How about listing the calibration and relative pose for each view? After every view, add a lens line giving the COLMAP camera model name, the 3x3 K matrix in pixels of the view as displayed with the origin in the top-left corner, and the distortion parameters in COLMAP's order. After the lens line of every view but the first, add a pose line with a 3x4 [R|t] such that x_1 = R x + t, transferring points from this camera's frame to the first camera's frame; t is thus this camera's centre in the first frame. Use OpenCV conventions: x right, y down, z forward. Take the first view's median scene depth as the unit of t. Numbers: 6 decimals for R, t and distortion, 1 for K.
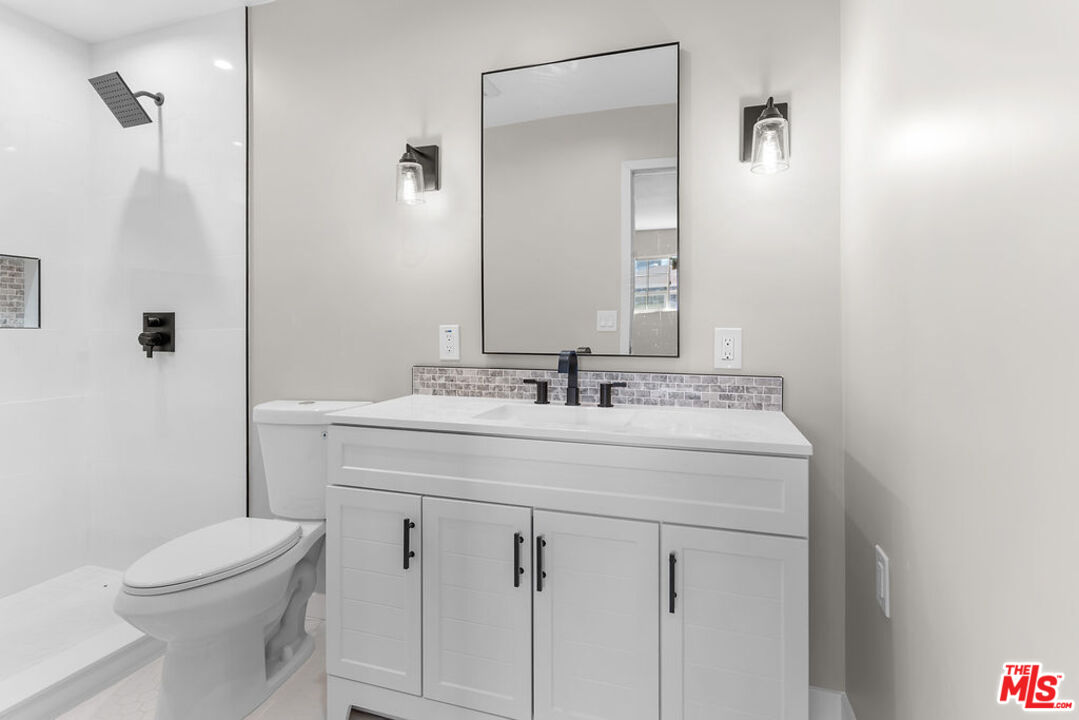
lens RADIAL K [[522.5, 0, 545.2], [0, 522.5, 330.0], [0, 0, 1]] dist [-0.000411, 0.000108]
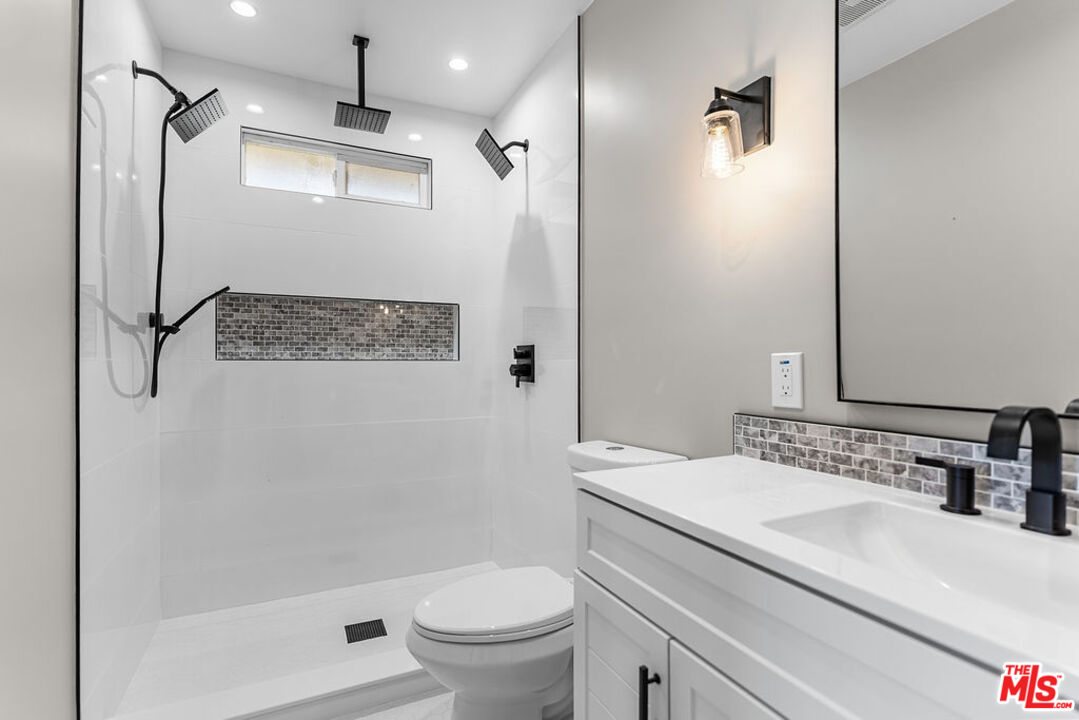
lens RADIAL K [[522.5, 0, 540.7], [0, 522.5, 364.4], [0, 0, 1]] dist [-0.000411, 0.000108]
pose [[0.695743, 0.002290, -0.718287, 0.064491], [-0.002053, 0.999997, 0.001201, 0.004953], [0.718288, 0.000639, 0.695746, 0.354062]]
